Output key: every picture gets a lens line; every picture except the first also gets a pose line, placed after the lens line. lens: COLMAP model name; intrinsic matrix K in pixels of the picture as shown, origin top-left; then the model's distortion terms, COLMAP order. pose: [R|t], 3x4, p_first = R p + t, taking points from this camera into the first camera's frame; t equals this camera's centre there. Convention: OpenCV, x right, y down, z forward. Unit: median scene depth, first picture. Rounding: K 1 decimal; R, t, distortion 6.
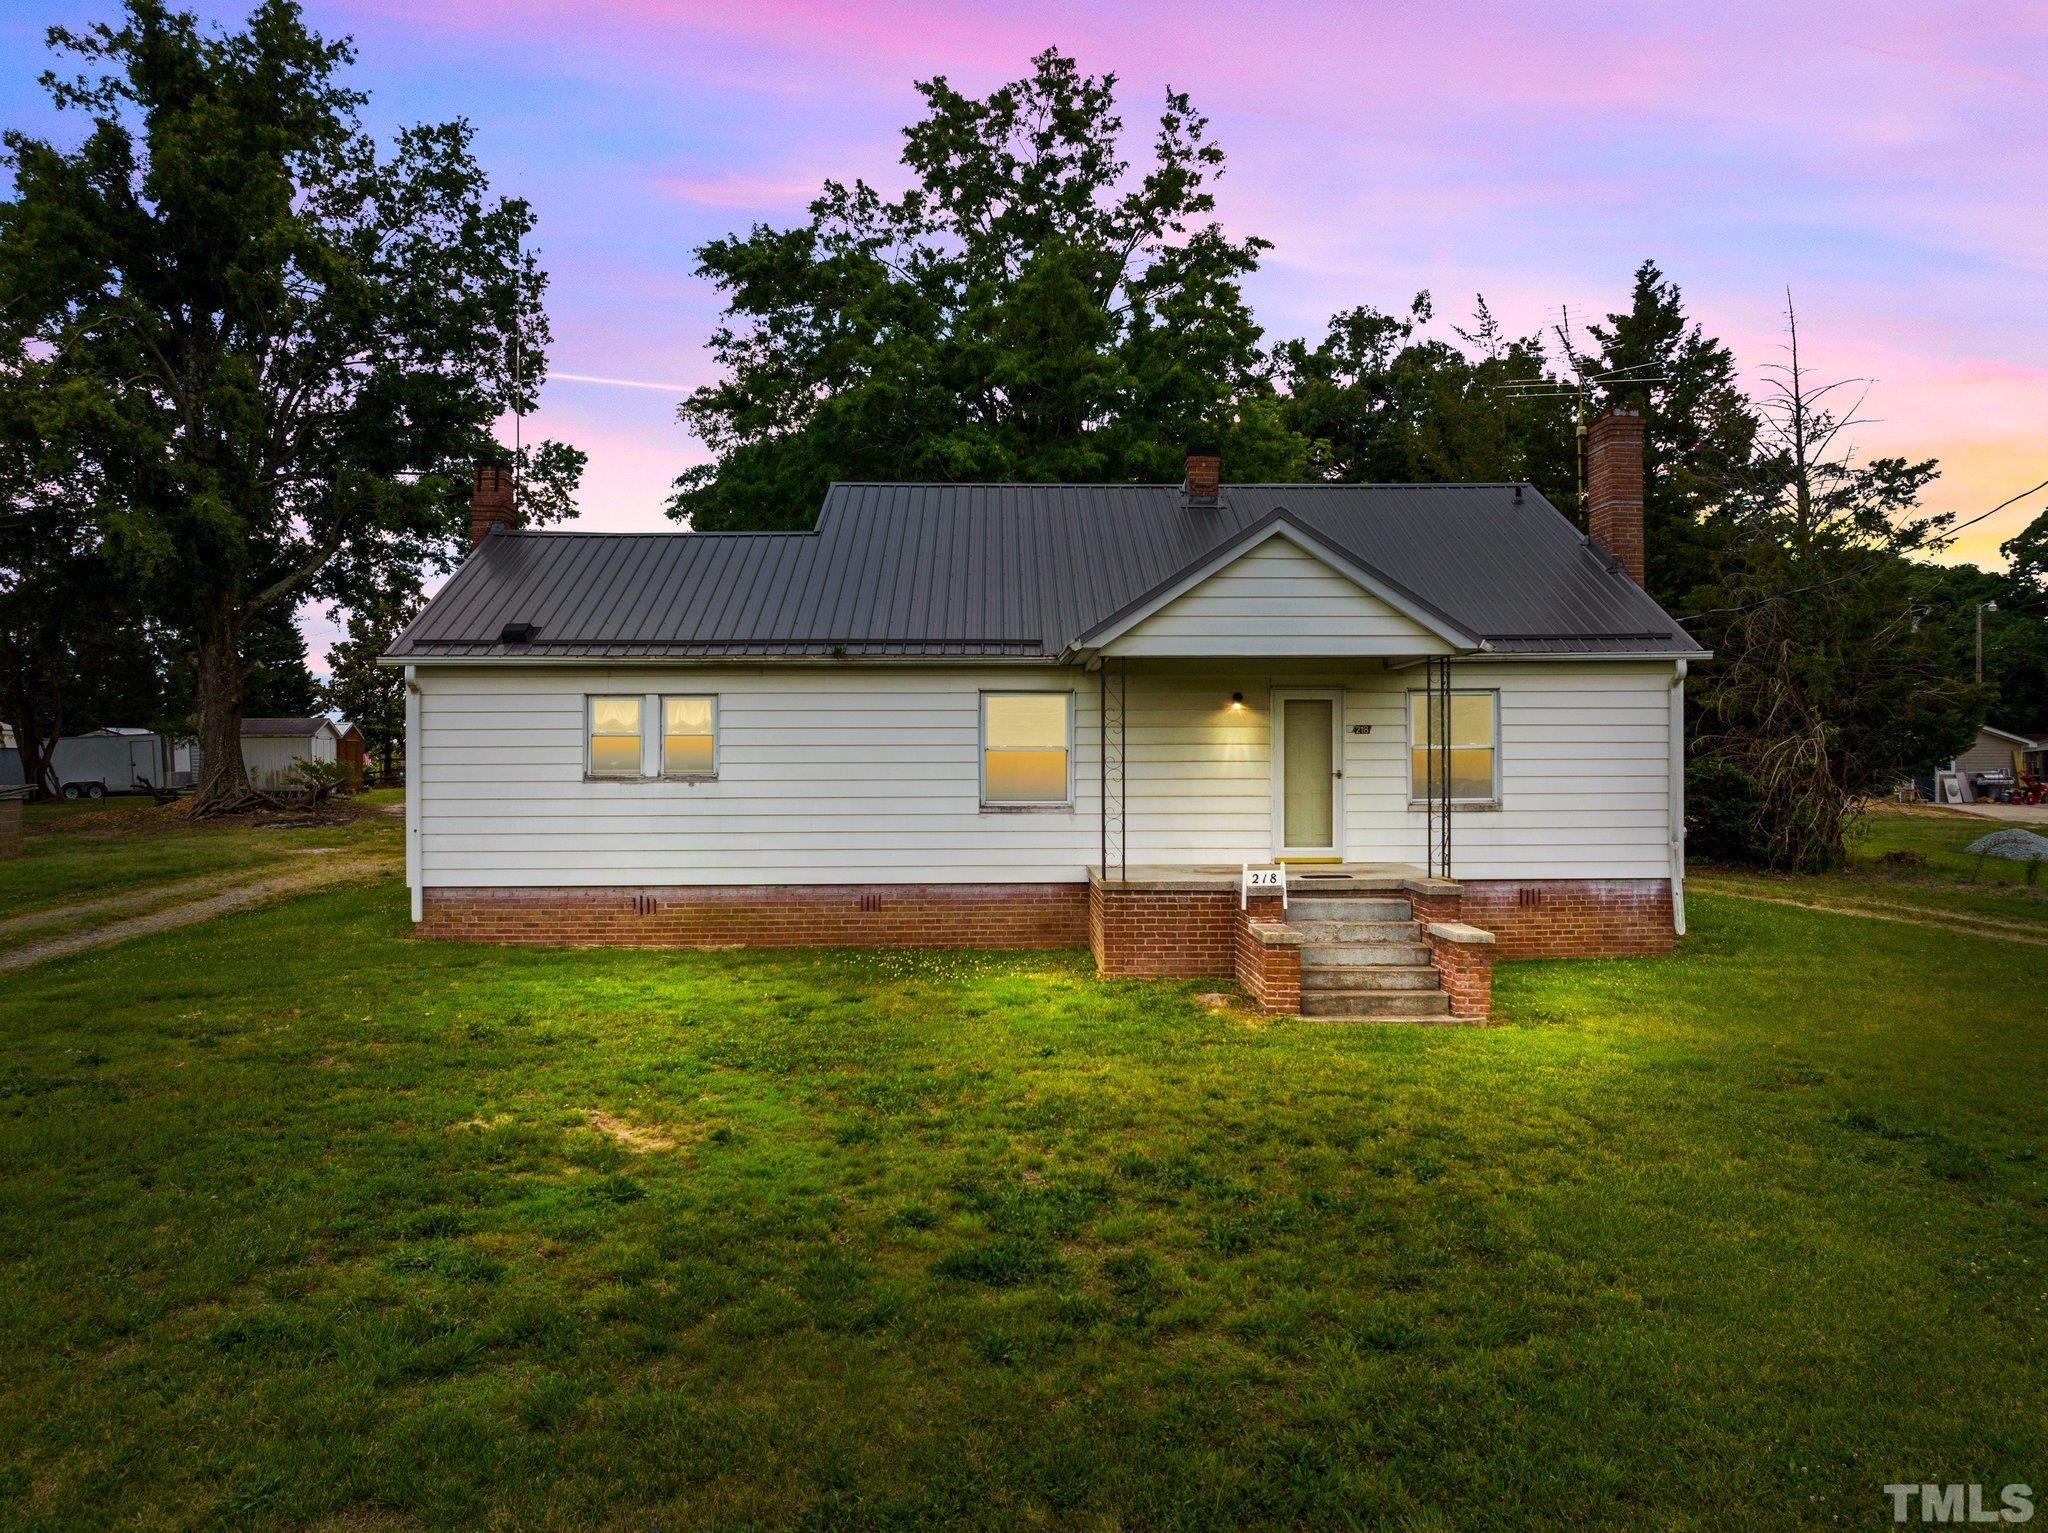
lens RADIAL K [[1465.8, 0, 1024.4], [0, 1465.8, 764.3], [0, 0, 1]] dist [-0.009793, -0.000157]
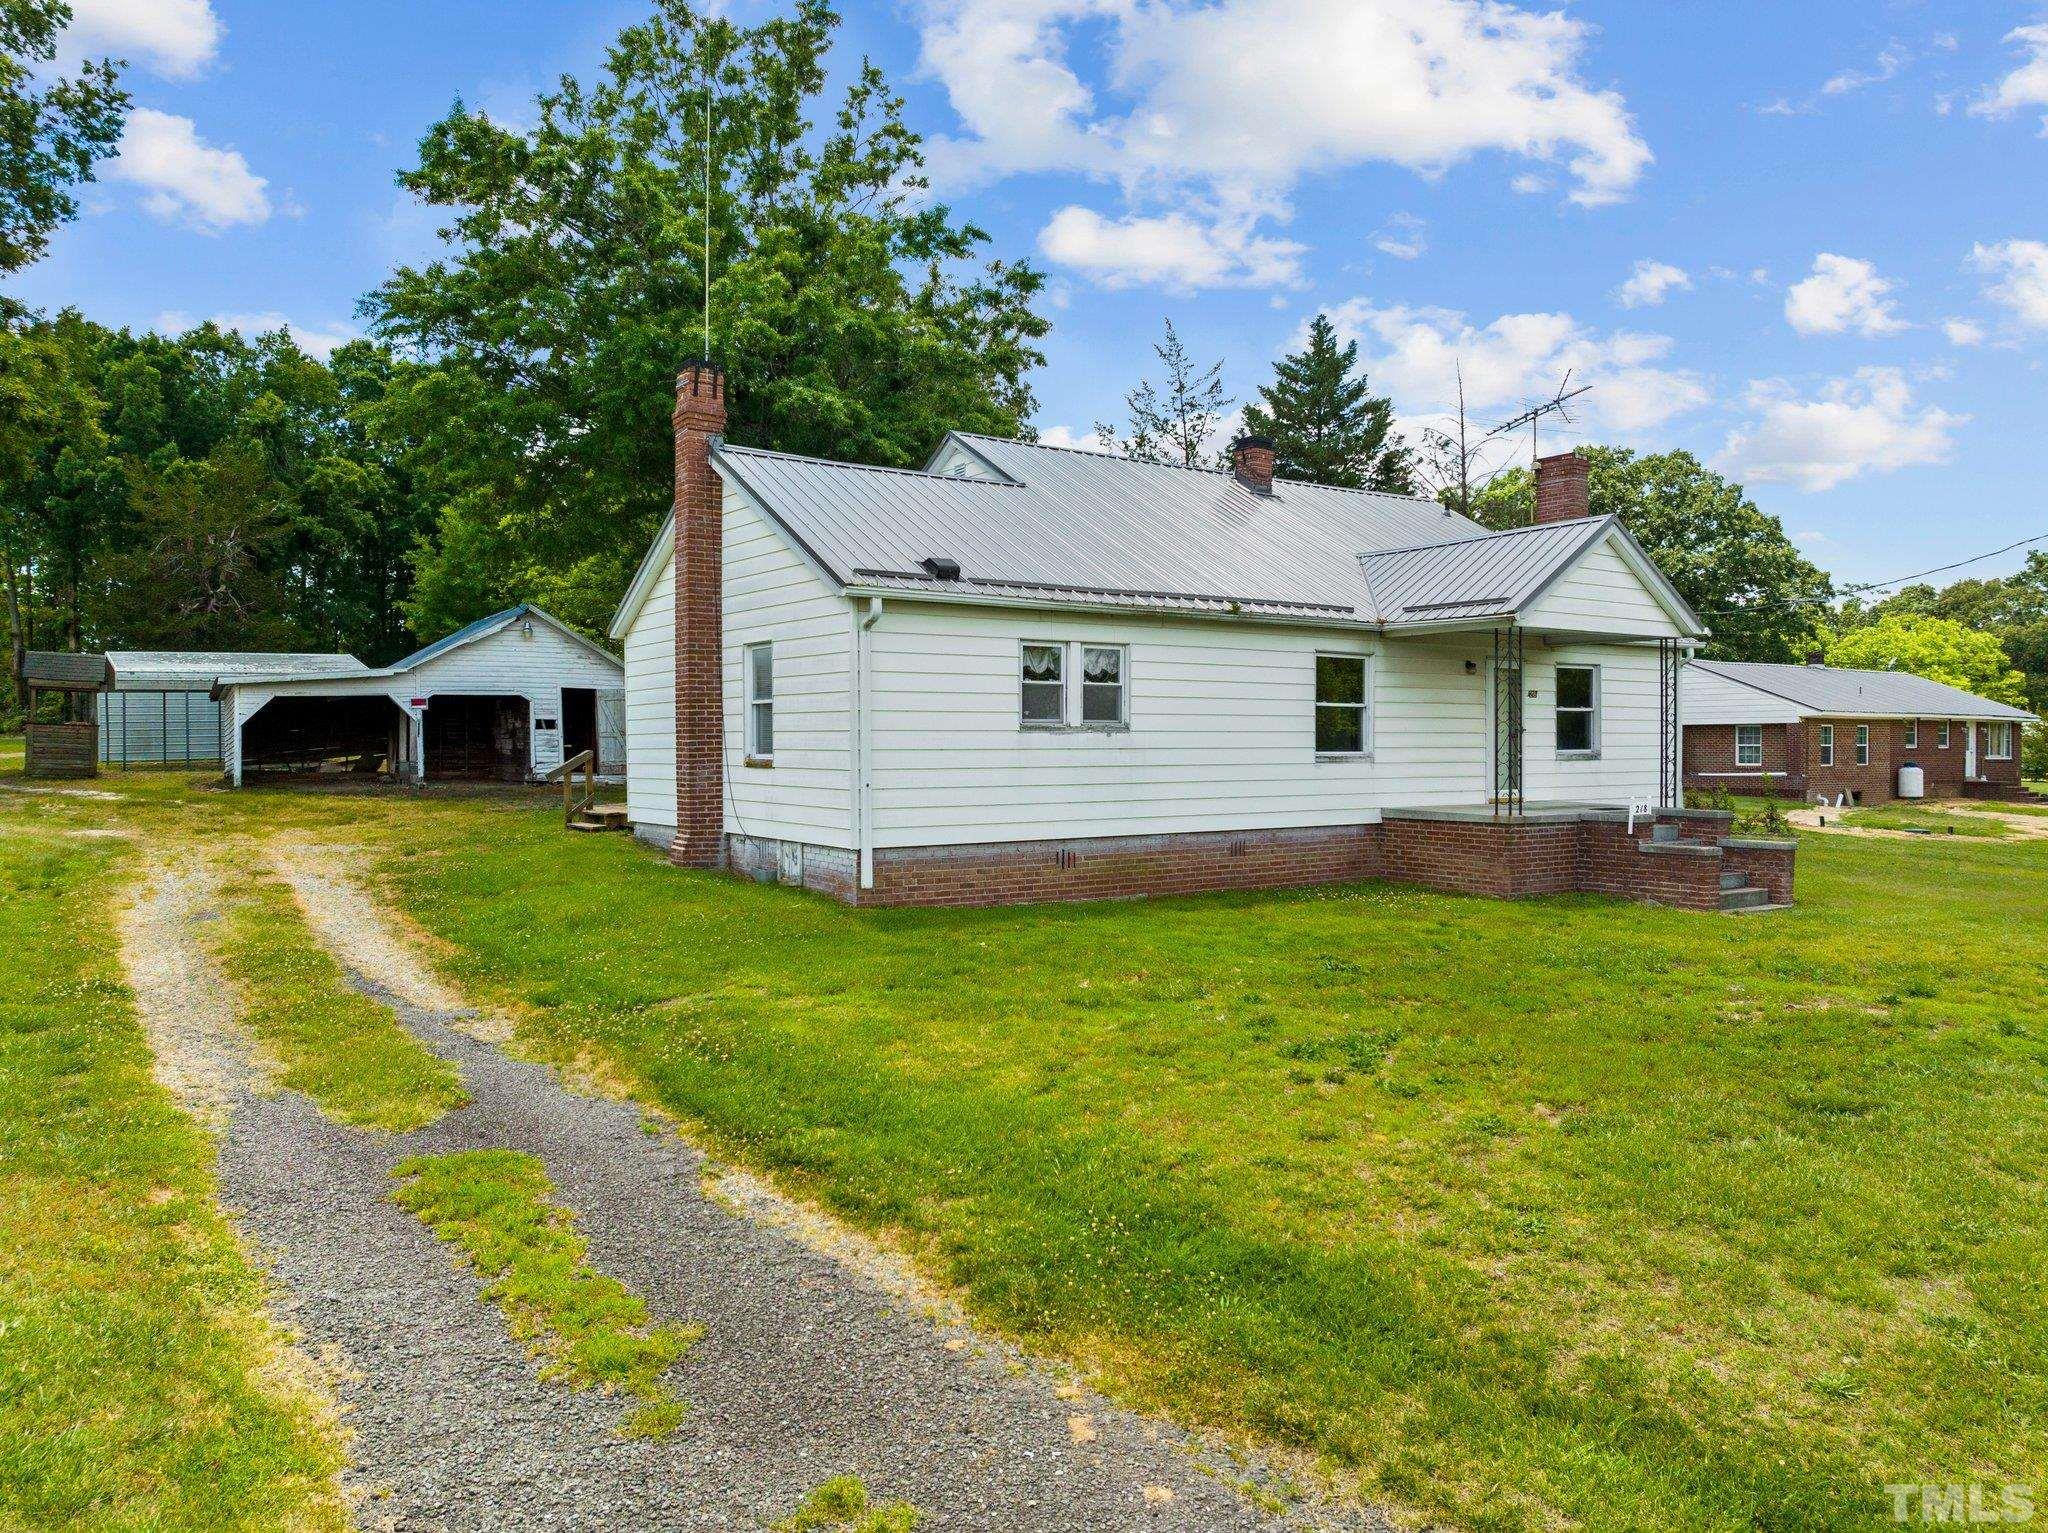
lens RADIAL K [[1465.8, 0, 1029.2], [0, 1465.8, 760.0], [0, 0, 1]] dist [-0.009793, -0.000157]
pose [[0.838893, -0.004221, 0.544281, -0.804764], [-0.001943, 0.999940, 0.010750, 0.020446], [-0.544294, -0.010076, 0.838834, 0.201864]]
